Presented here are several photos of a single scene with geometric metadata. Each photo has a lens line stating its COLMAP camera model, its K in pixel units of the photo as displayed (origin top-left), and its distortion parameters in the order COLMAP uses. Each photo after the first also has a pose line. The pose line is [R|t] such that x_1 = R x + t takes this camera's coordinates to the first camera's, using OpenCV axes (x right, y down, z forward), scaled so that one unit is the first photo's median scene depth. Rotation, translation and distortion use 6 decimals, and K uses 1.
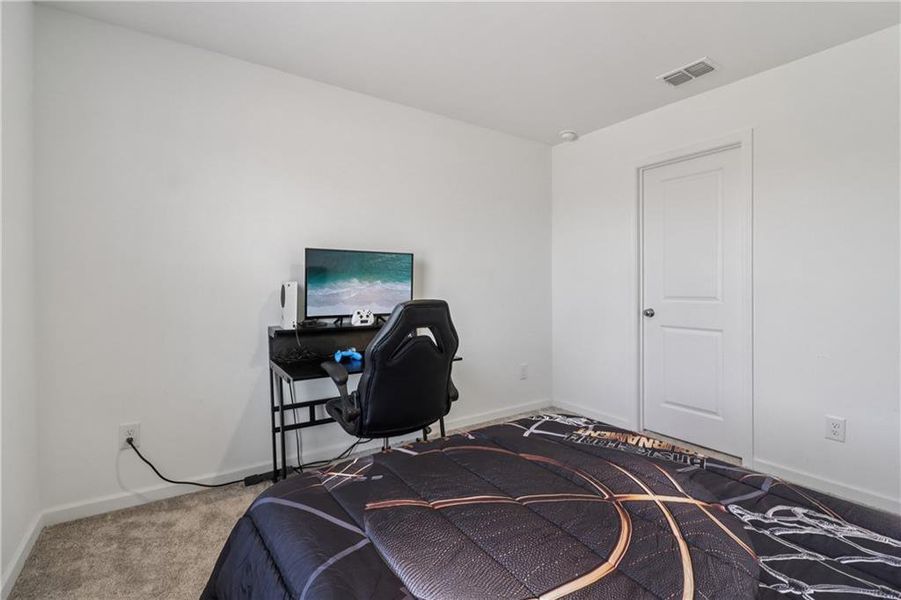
lens RADIAL K [[414.5, 0, 454.8], [0, 414.5, 297.7], [0, 0, 1]] dist [-0.001279, -0.003911]
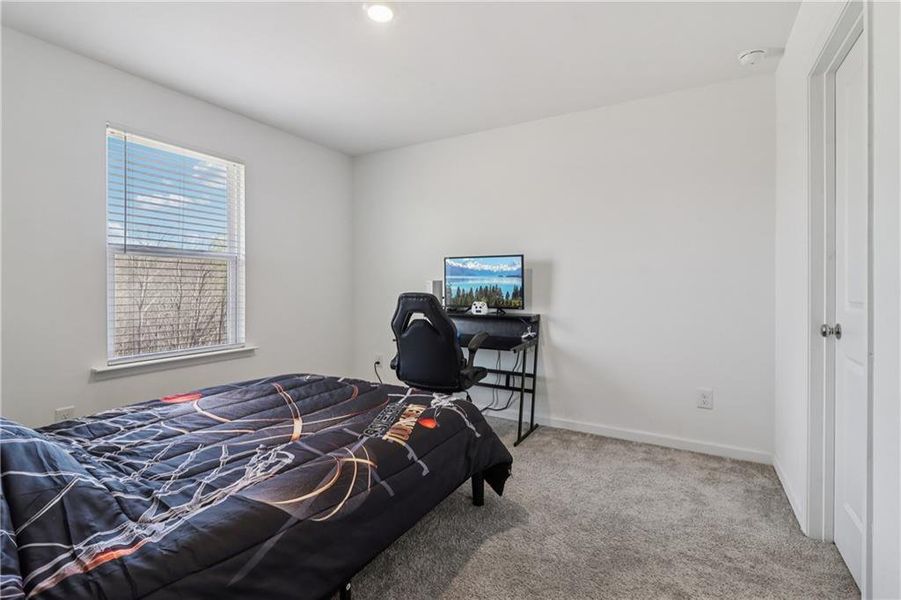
lens RADIAL K [[414.5, 0, 455.2], [0, 414.5, 296.2], [0, 0, 1]] dist [-0.001279, -0.003911]
pose [[0.435245, 0.017286, -0.900146, 0.632095], [-0.024368, 0.999676, 0.007414, 0.002229], [0.899982, 0.018708, 0.435525, 0.266424]]
